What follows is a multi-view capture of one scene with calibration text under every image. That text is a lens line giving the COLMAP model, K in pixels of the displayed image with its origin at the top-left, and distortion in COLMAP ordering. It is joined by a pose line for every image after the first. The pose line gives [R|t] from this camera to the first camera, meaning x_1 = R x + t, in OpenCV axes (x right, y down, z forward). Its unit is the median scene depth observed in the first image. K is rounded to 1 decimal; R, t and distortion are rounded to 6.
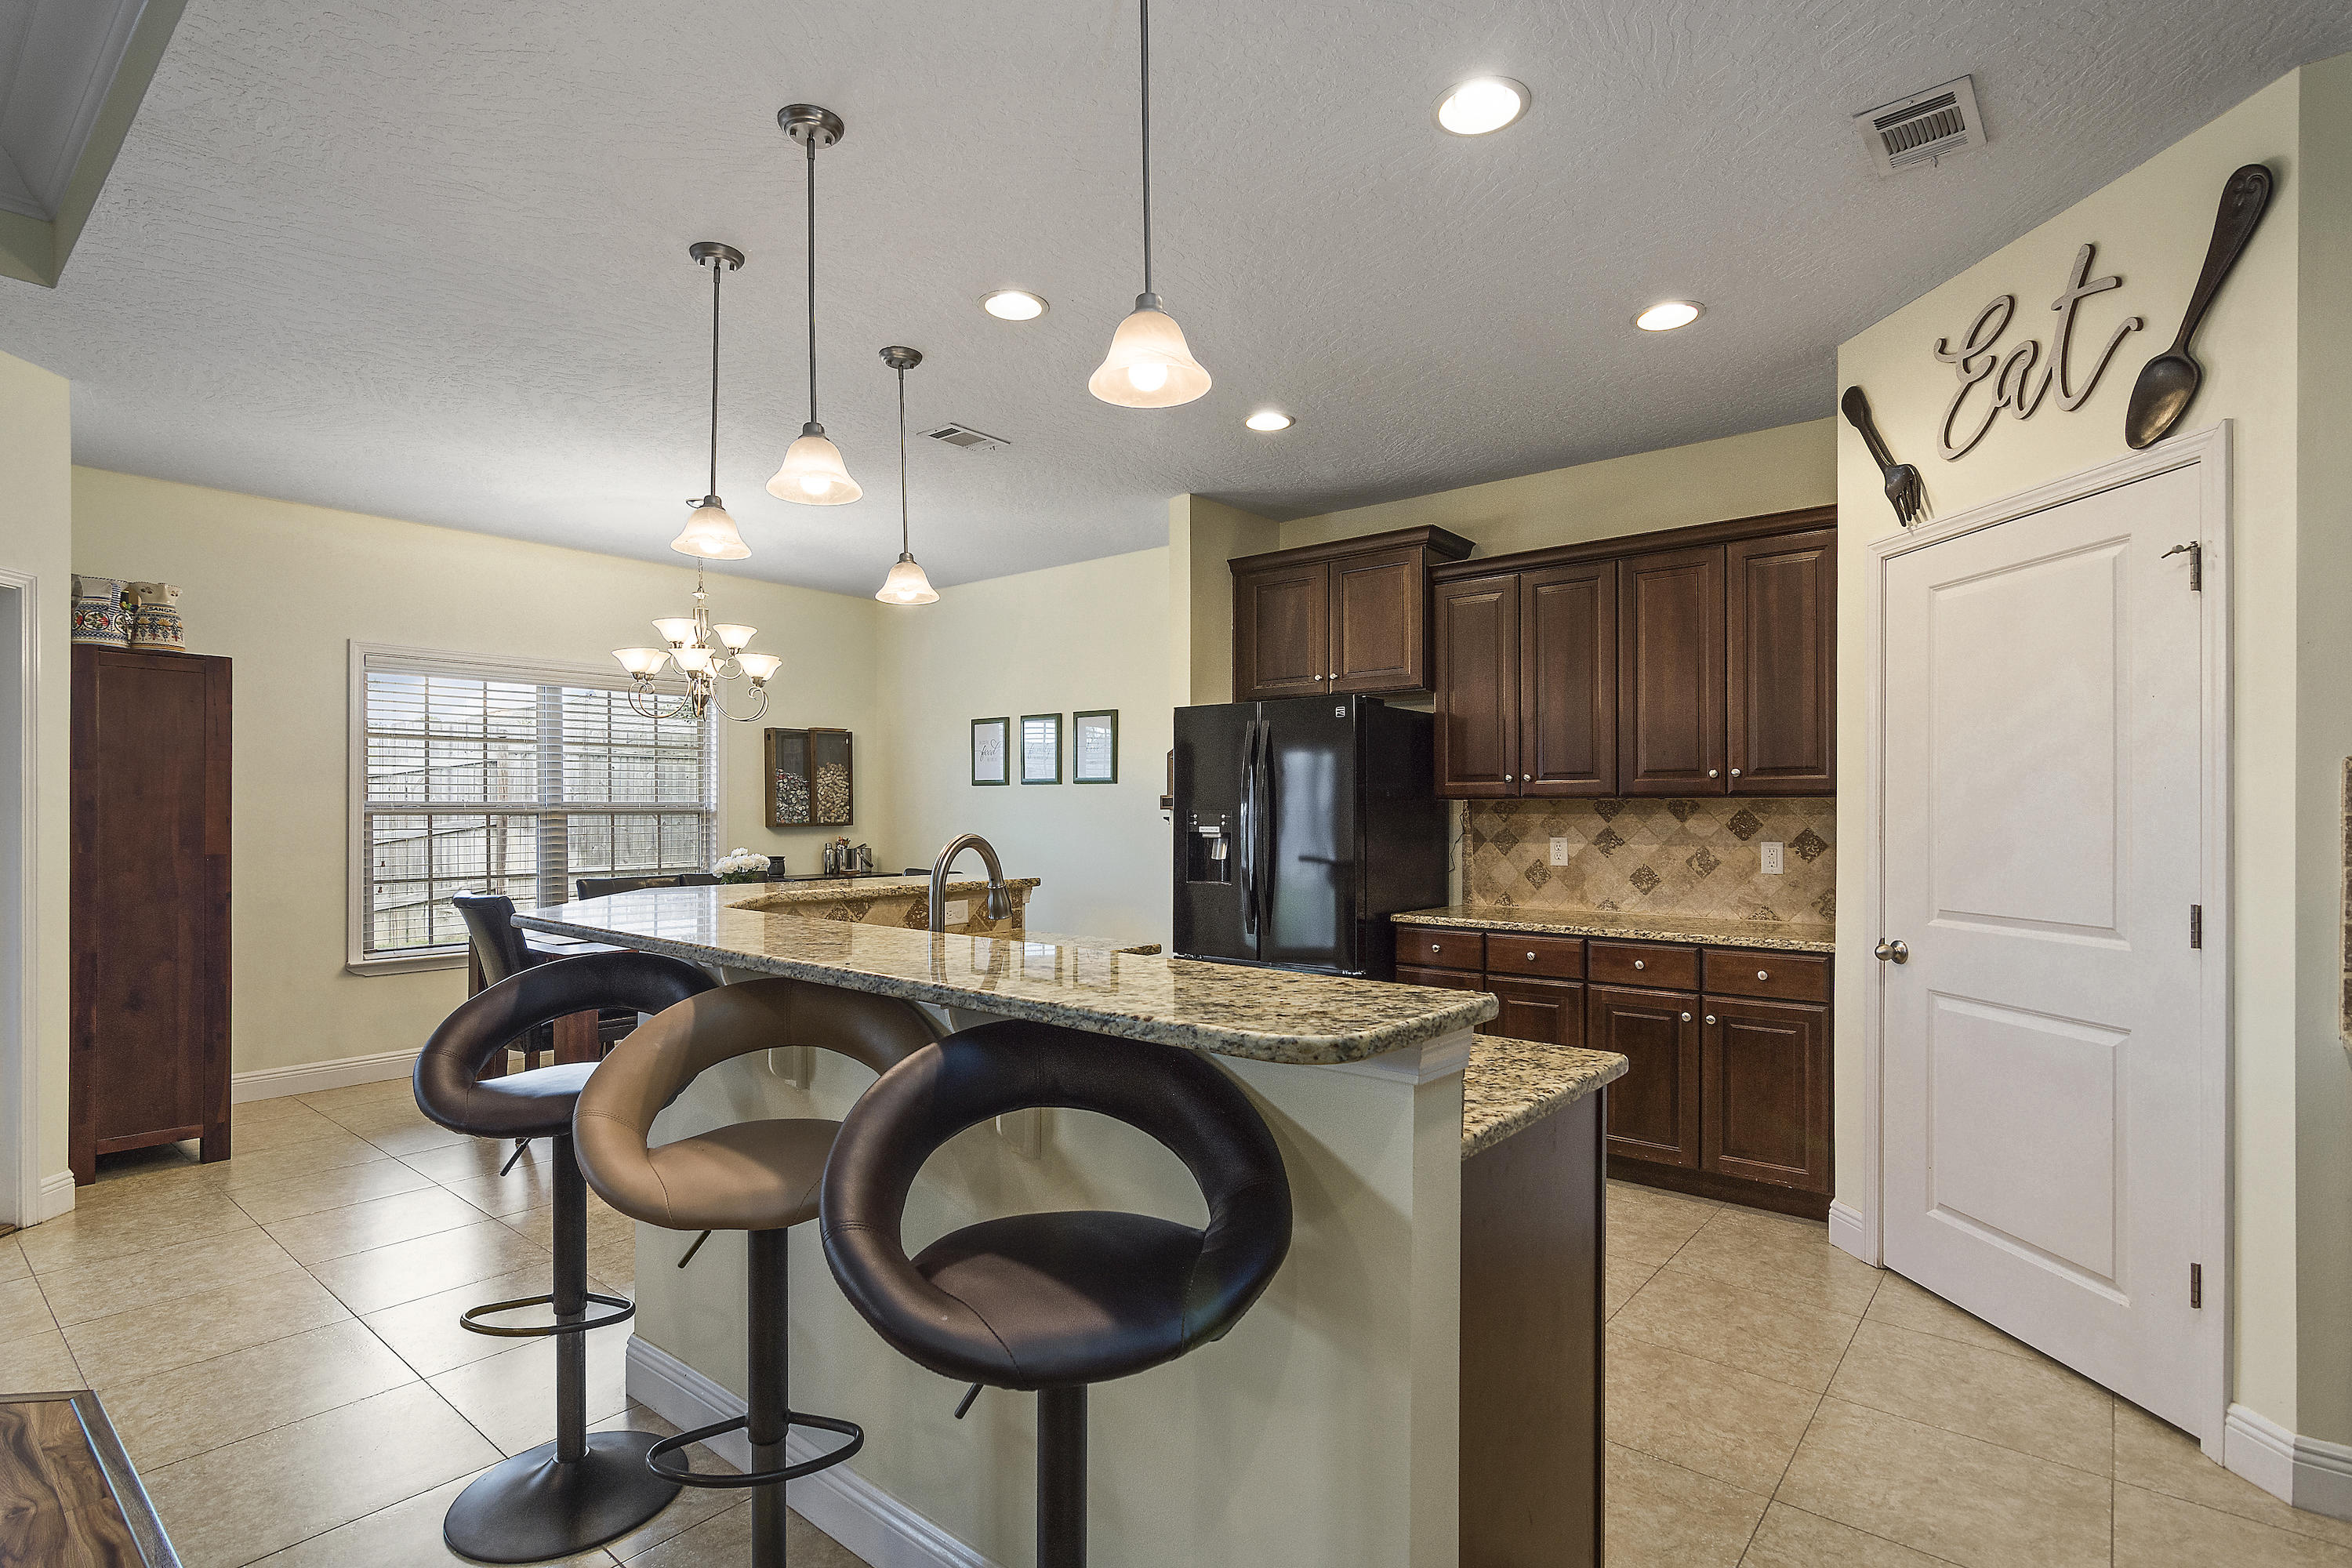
lens RADIAL K [[1137.5, 0, 1170.1], [0, 1137.5, 813.1], [0, 0, 1]] dist [-0.000802, 0.001263]
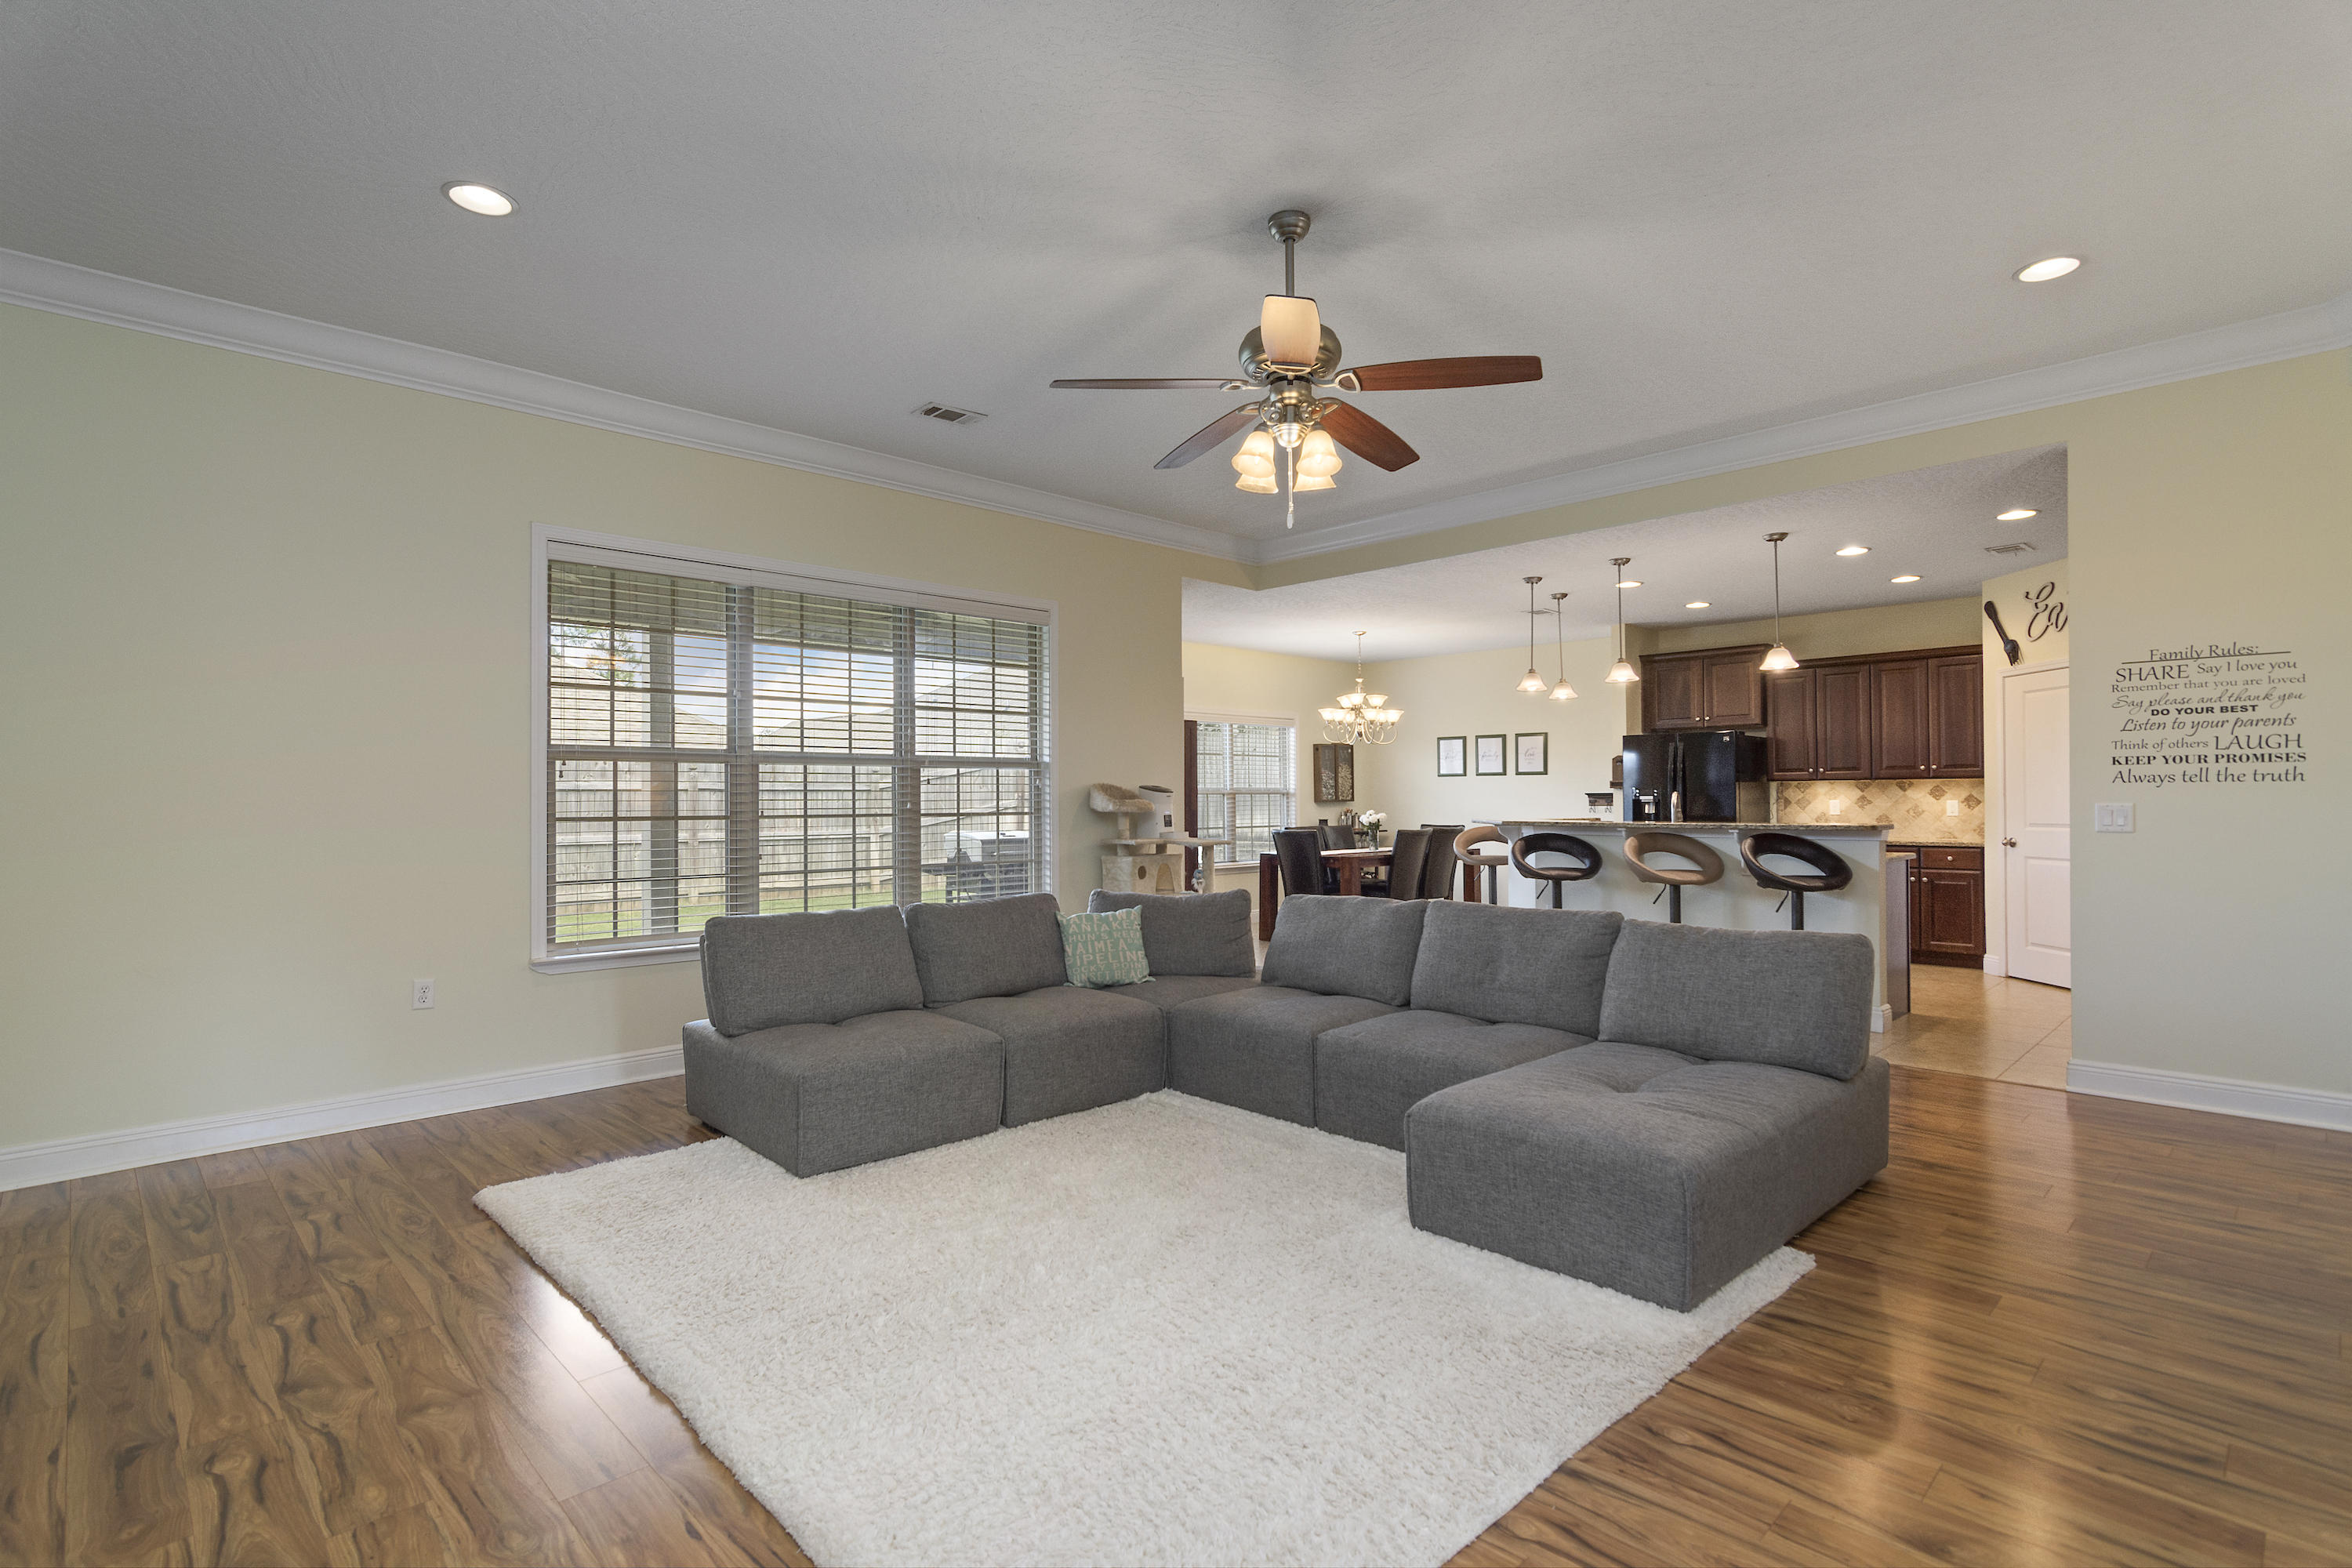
lens RADIAL K [[1124.1, 0, 1162.5], [0, 1124.1, 792.1], [0, 0, 1]] dist [-0.001540, -0.000052]
pose [[0.993700, -0.007244, -0.111837, -0.545108], [0.006160, 0.999931, -0.010036, 0.018285], [0.111902, 0.009284, 0.993676, -0.969075]]
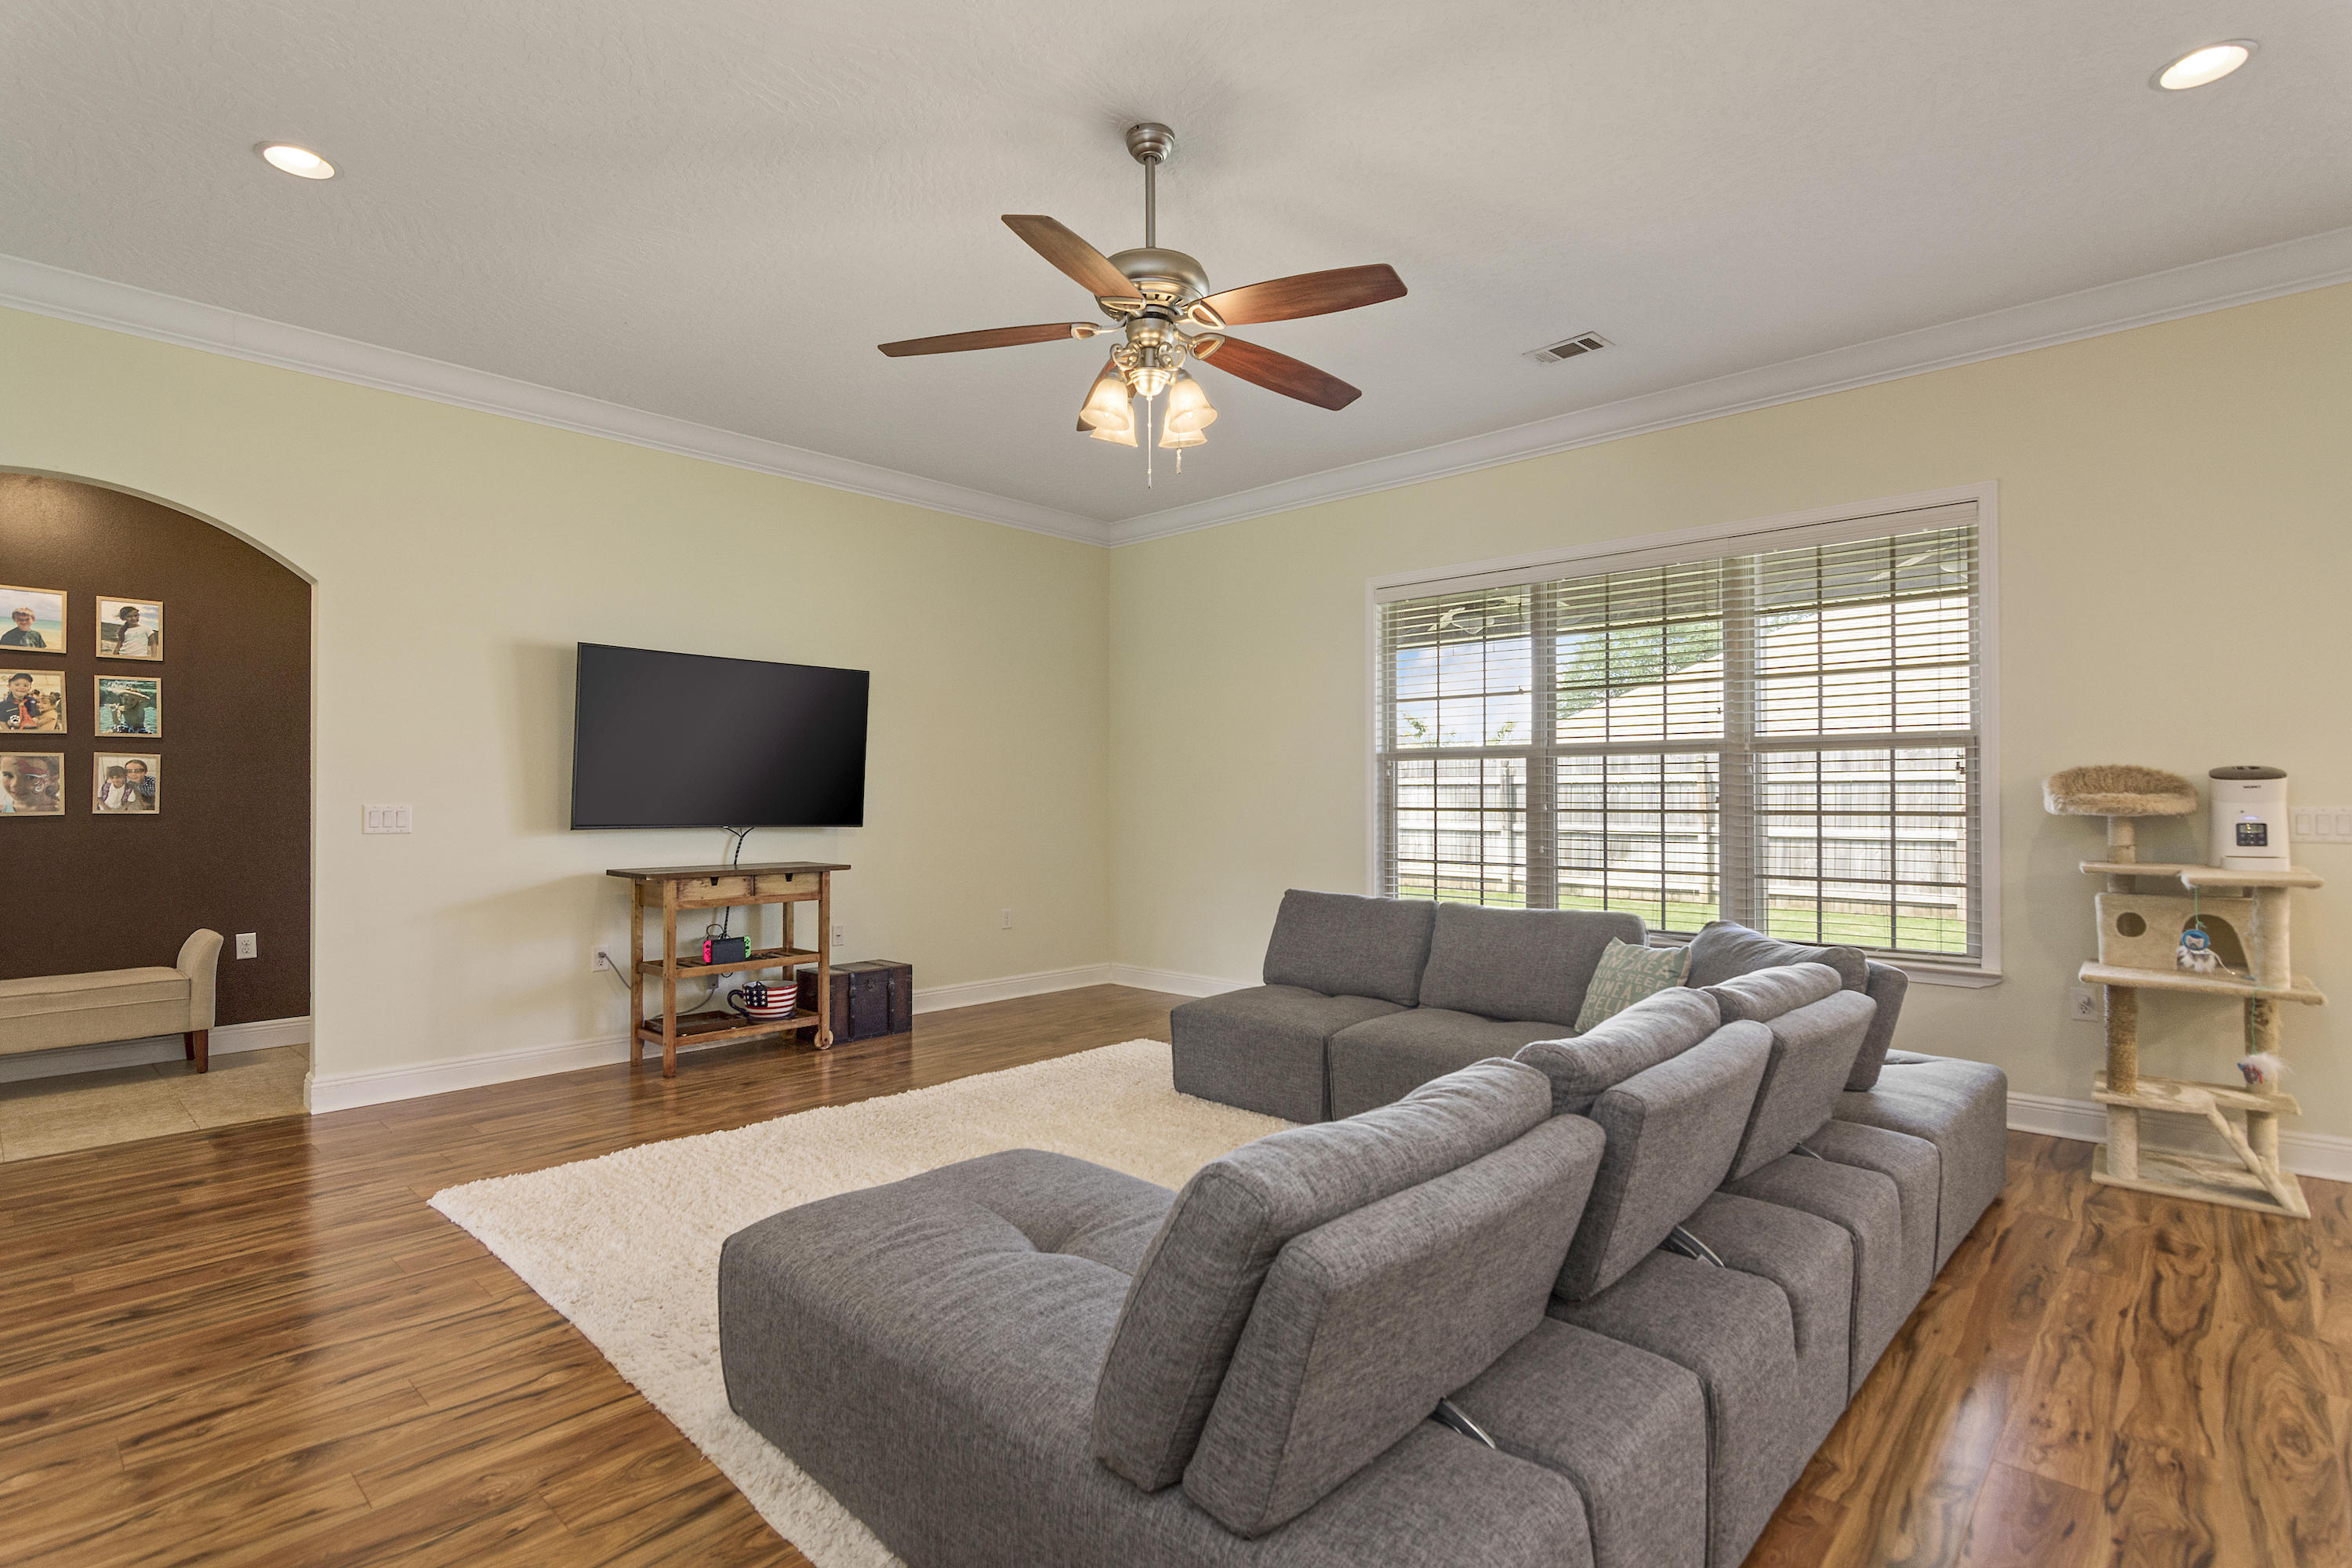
lens RADIAL K [[1132.1, 0, 1176.7], [0, 1132.1, 789.5], [0, 0, 1]] dist [0.001303, 0.000177]
pose [[-0.056184, -0.006640, -0.998398, 0.061911], [-0.003082, 0.999974, -0.006477, 0.017426], [0.998416, 0.002713, -0.056203, -0.232628]]
